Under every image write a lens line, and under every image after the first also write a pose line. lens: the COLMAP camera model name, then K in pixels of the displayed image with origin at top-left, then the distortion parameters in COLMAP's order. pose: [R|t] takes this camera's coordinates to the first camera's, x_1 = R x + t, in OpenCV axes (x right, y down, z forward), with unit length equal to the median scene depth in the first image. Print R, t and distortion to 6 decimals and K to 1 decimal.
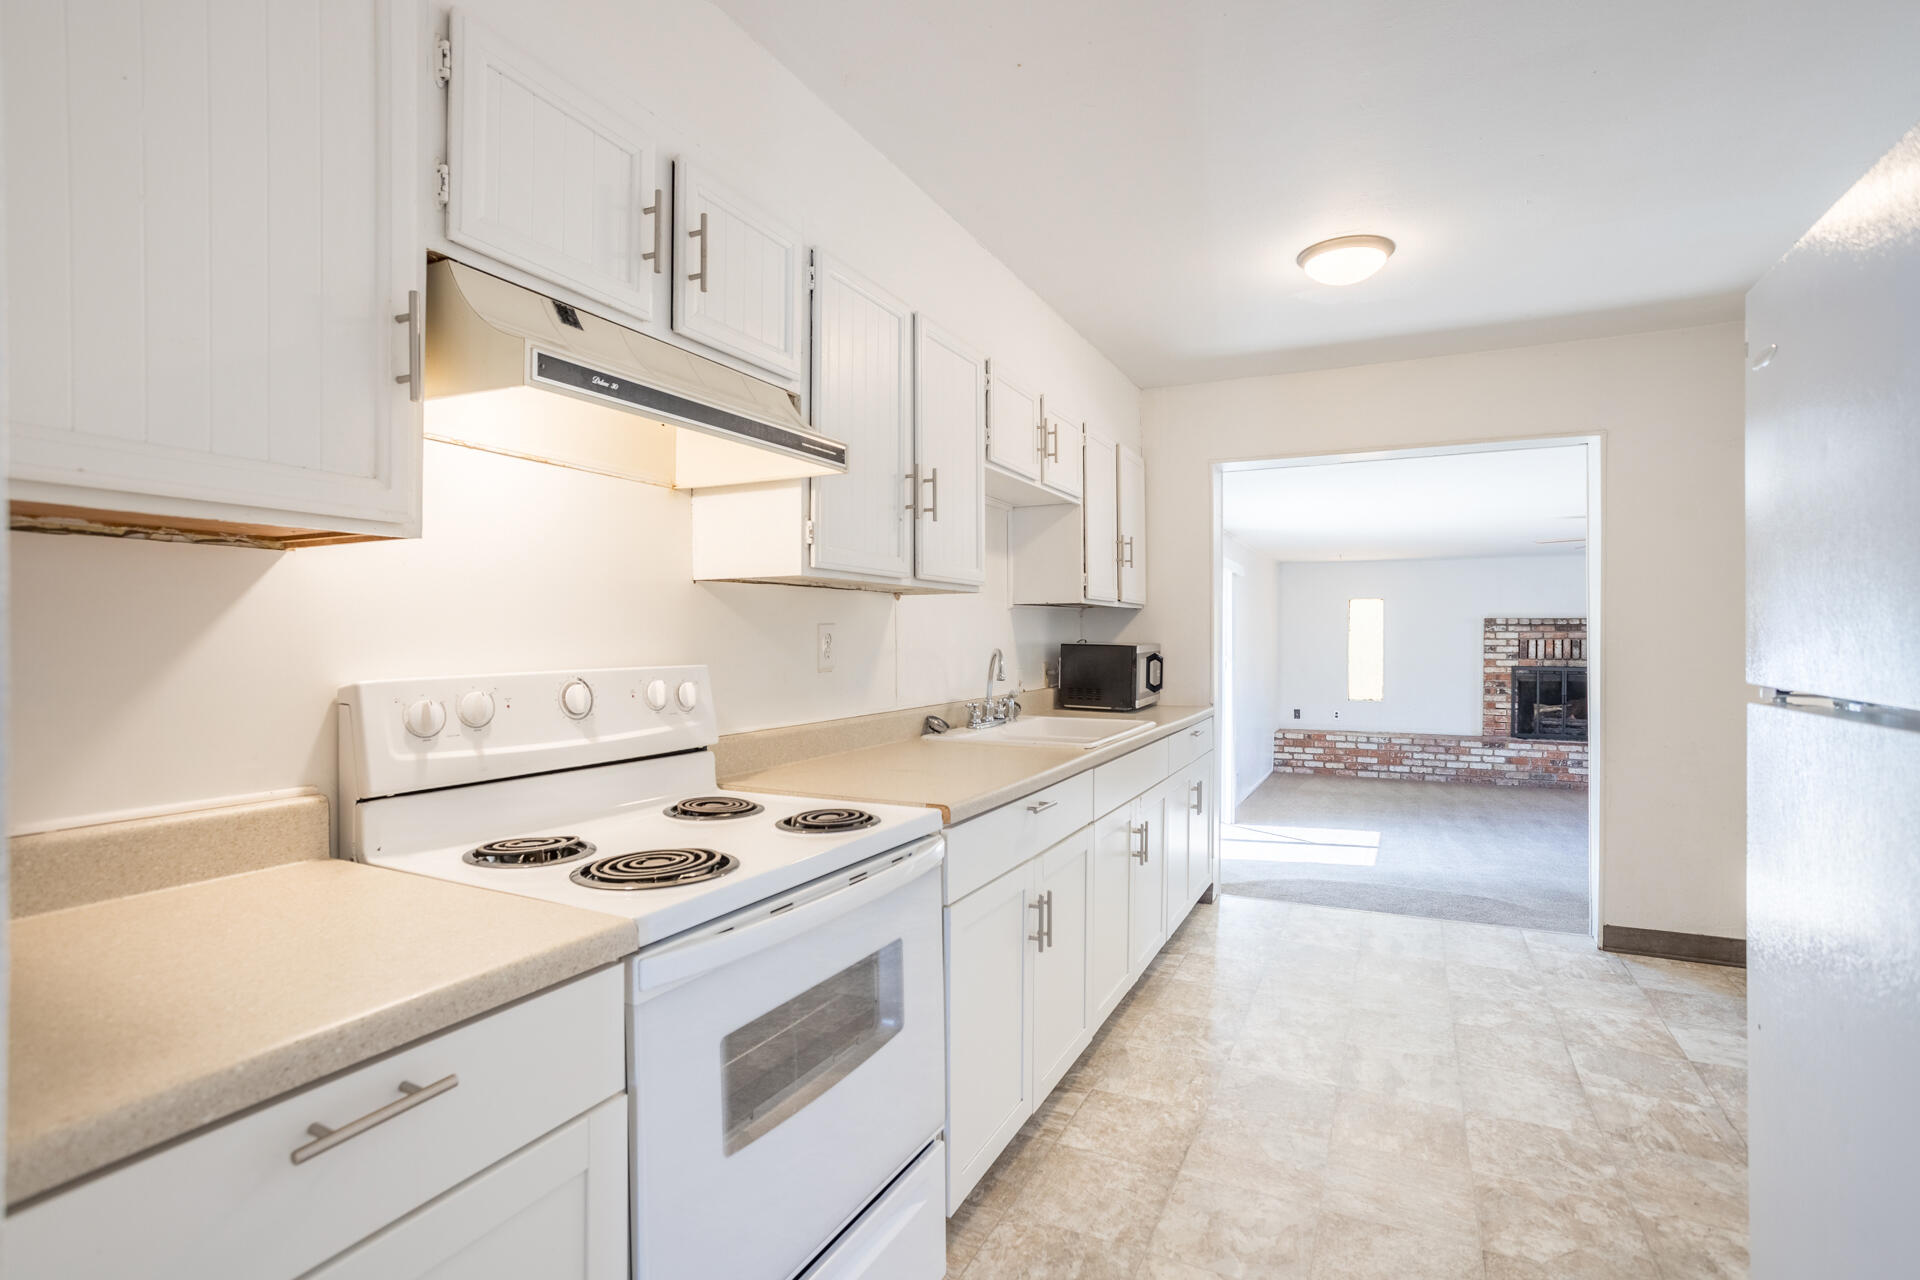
lens RADIAL K [[930.2, 0, 961.9], [0, 930.2, 634.4], [0, 0, 1]] dist [0.002085, 0.000685]
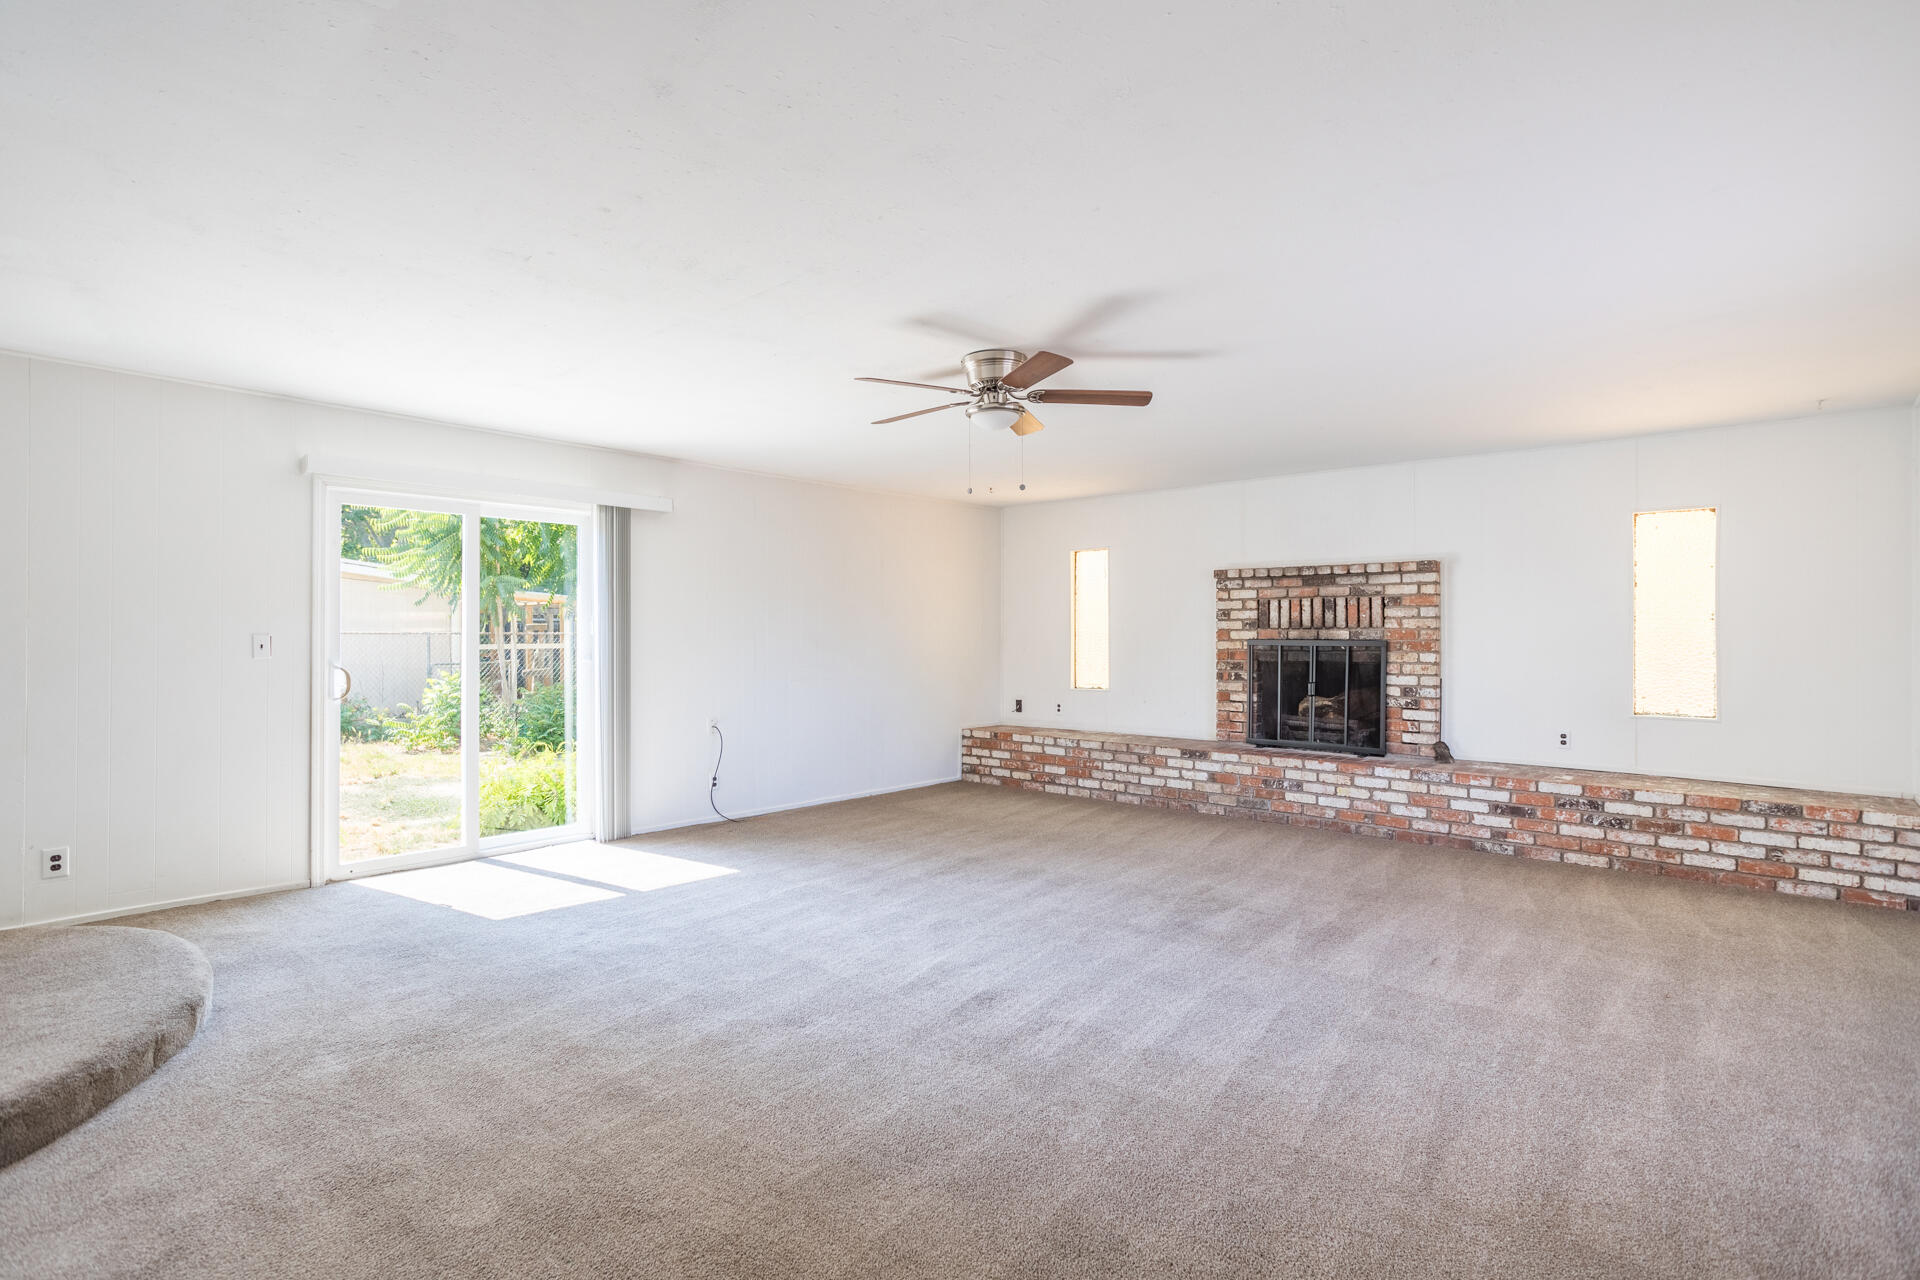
lens RADIAL K [[930.2, 0, 959.3], [0, 930.2, 629.3], [0, 0, 1]] dist [0.002085, 0.000685]
pose [[0.962120, -0.004351, -0.272590, 0.573499], [0.004227, 0.999991, -0.001042, 0.026619], [0.272592, -0.000149, 0.962130, 0.288500]]
